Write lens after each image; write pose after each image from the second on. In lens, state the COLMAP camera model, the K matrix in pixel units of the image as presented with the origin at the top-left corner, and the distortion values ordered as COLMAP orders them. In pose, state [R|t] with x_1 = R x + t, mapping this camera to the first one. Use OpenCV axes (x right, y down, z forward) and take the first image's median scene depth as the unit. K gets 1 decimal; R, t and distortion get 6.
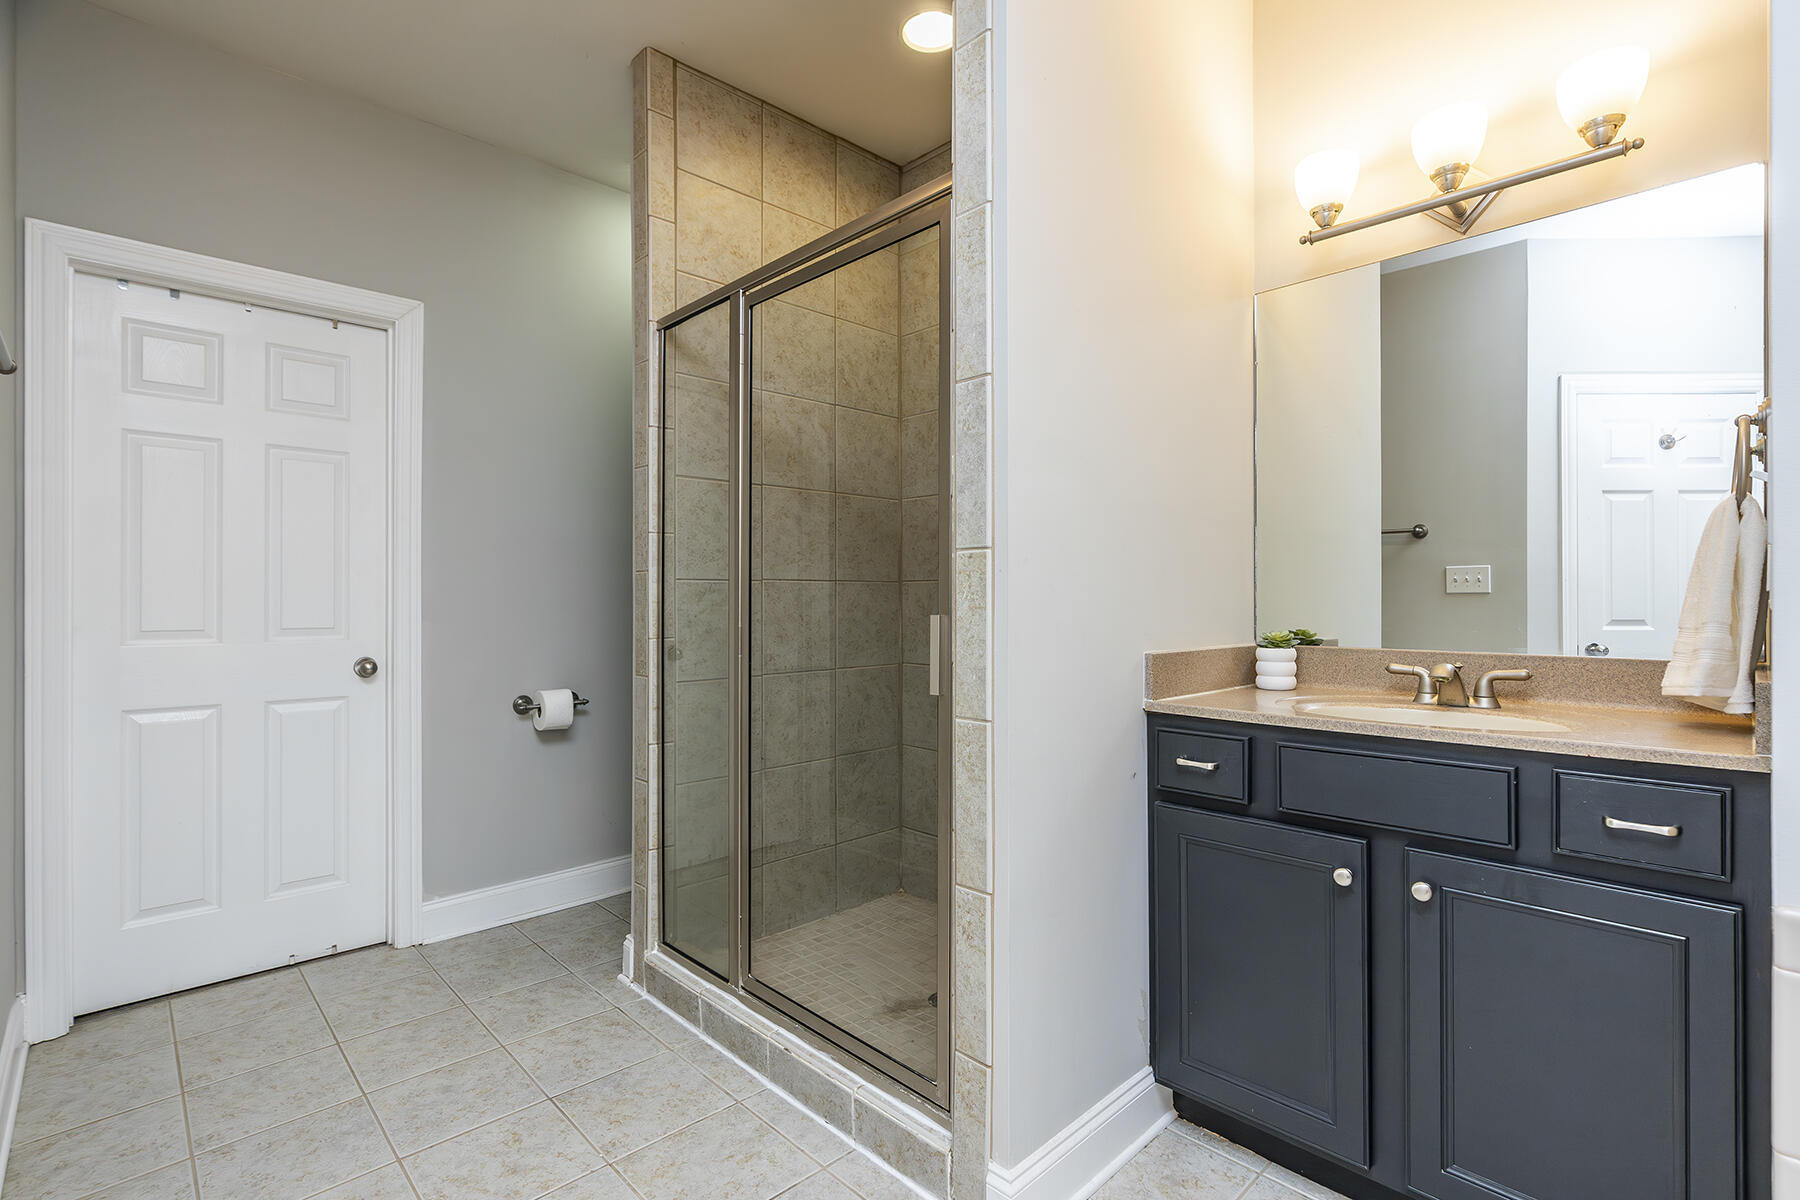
lens RADIAL K [[828.3, 0, 900.0], [0, 828.3, 600.0], [0, 0, 1]] dist [-0.002100, -0.000091]
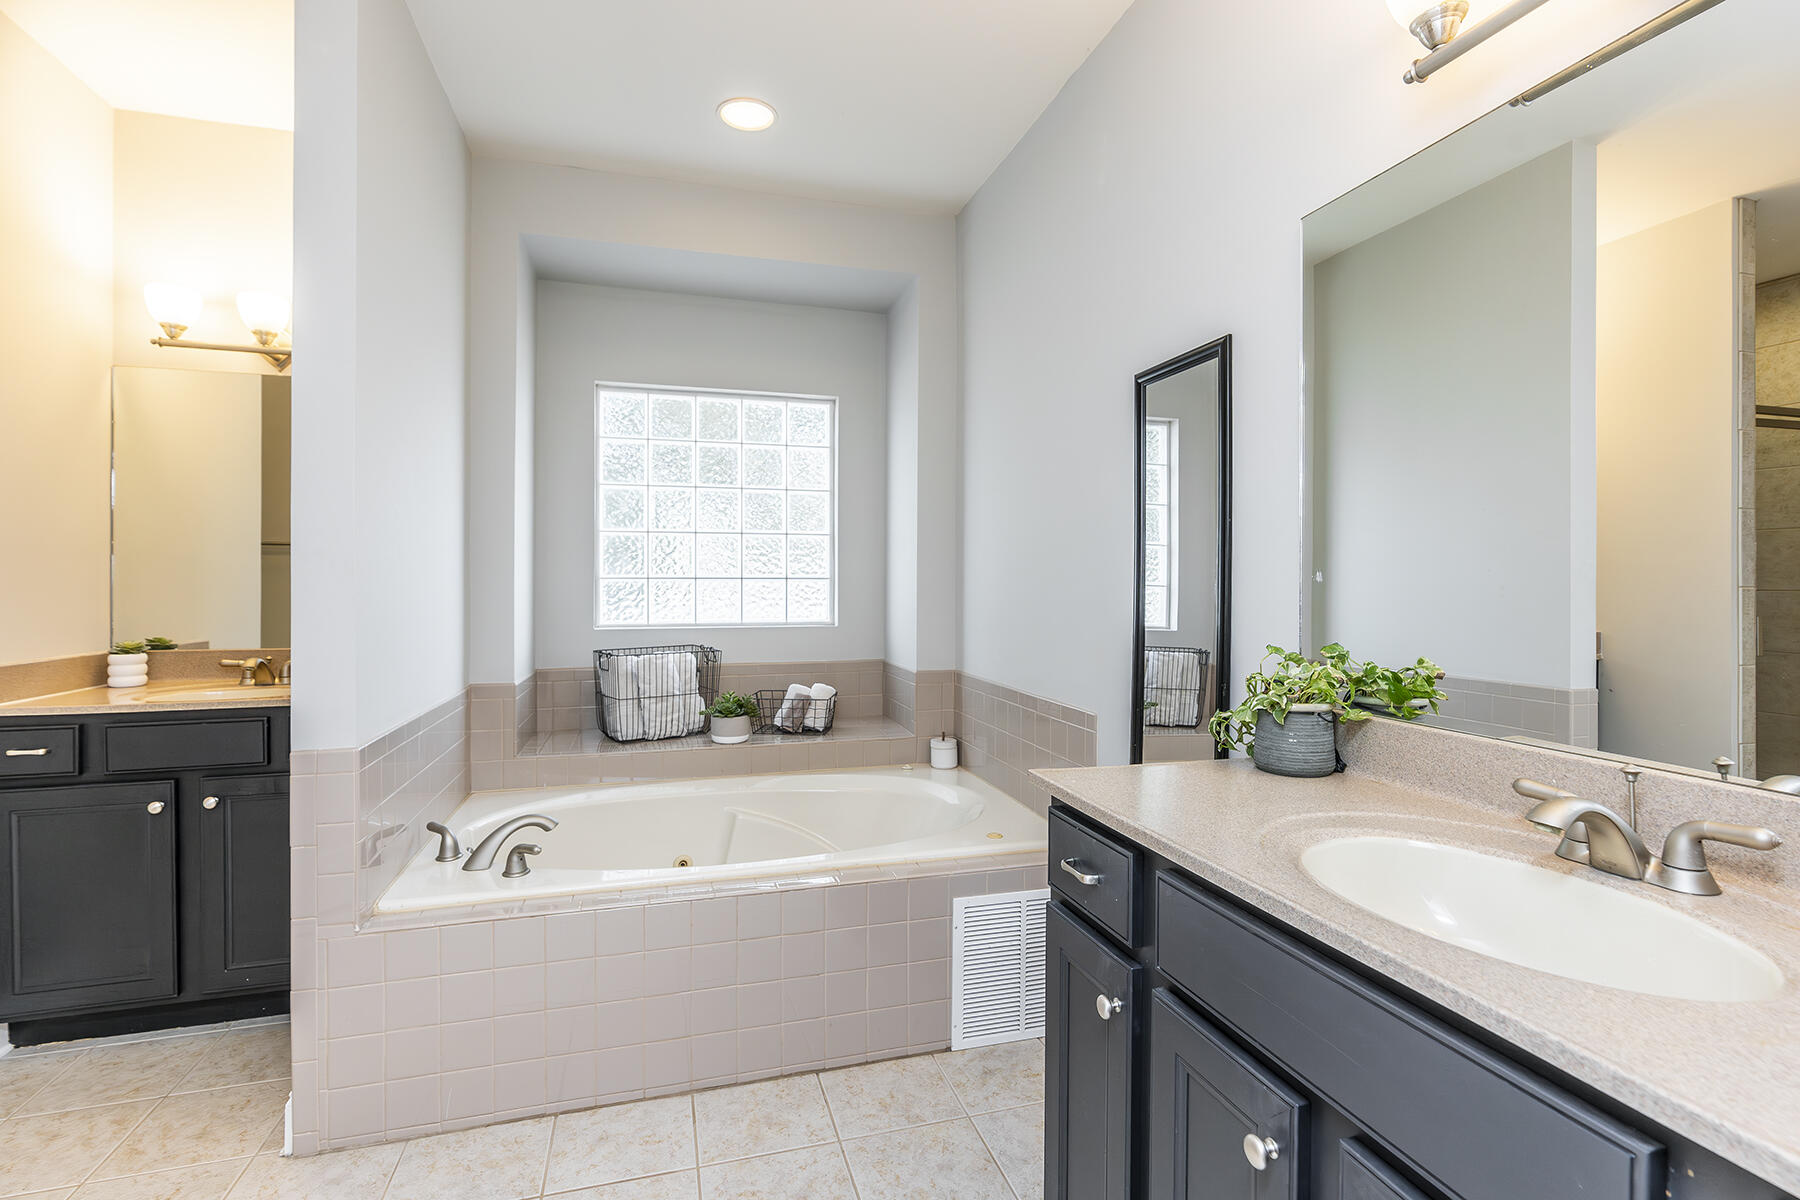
lens RADIAL K [[830.2, 0, 892.9], [0, 830.2, 583.7], [0, 0, 1]] dist [0.000546, 0.000484]
pose [[0.476972, 0.001379, 0.878918, -0.098794], [-0.002682, 0.999996, -0.000113, -0.048420], [-0.878914, -0.002303, 0.476974, -0.588382]]
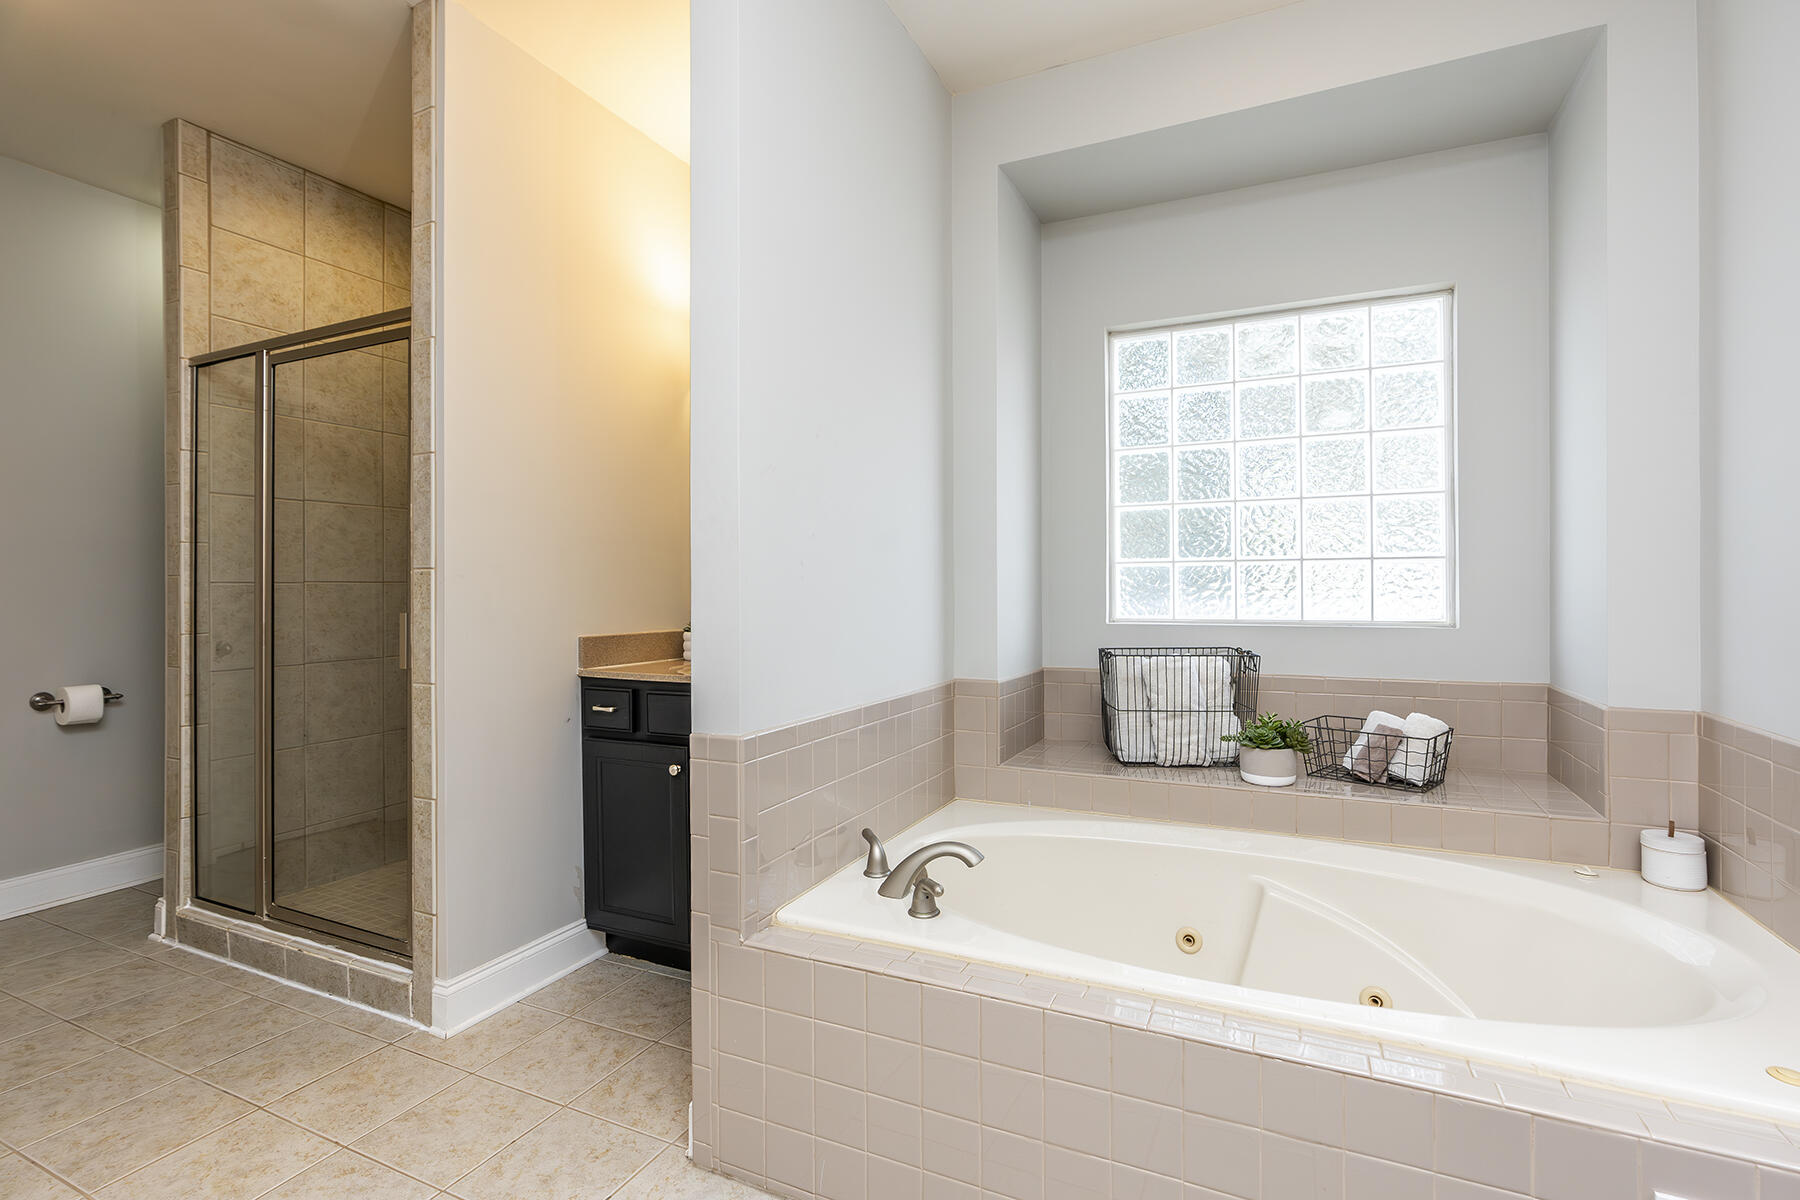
lens RADIAL K [[847.7, 0, 887.4], [0, 847.7, 588.1], [0, 0, 1]] dist [-0.002920, 0.001557]
pose [[0.939778, -0.001779, 0.341780, 0.238912], [0.002248, 0.999997, -0.000975, -0.015743], [-0.341777, 0.001684, 0.939779, -0.483266]]
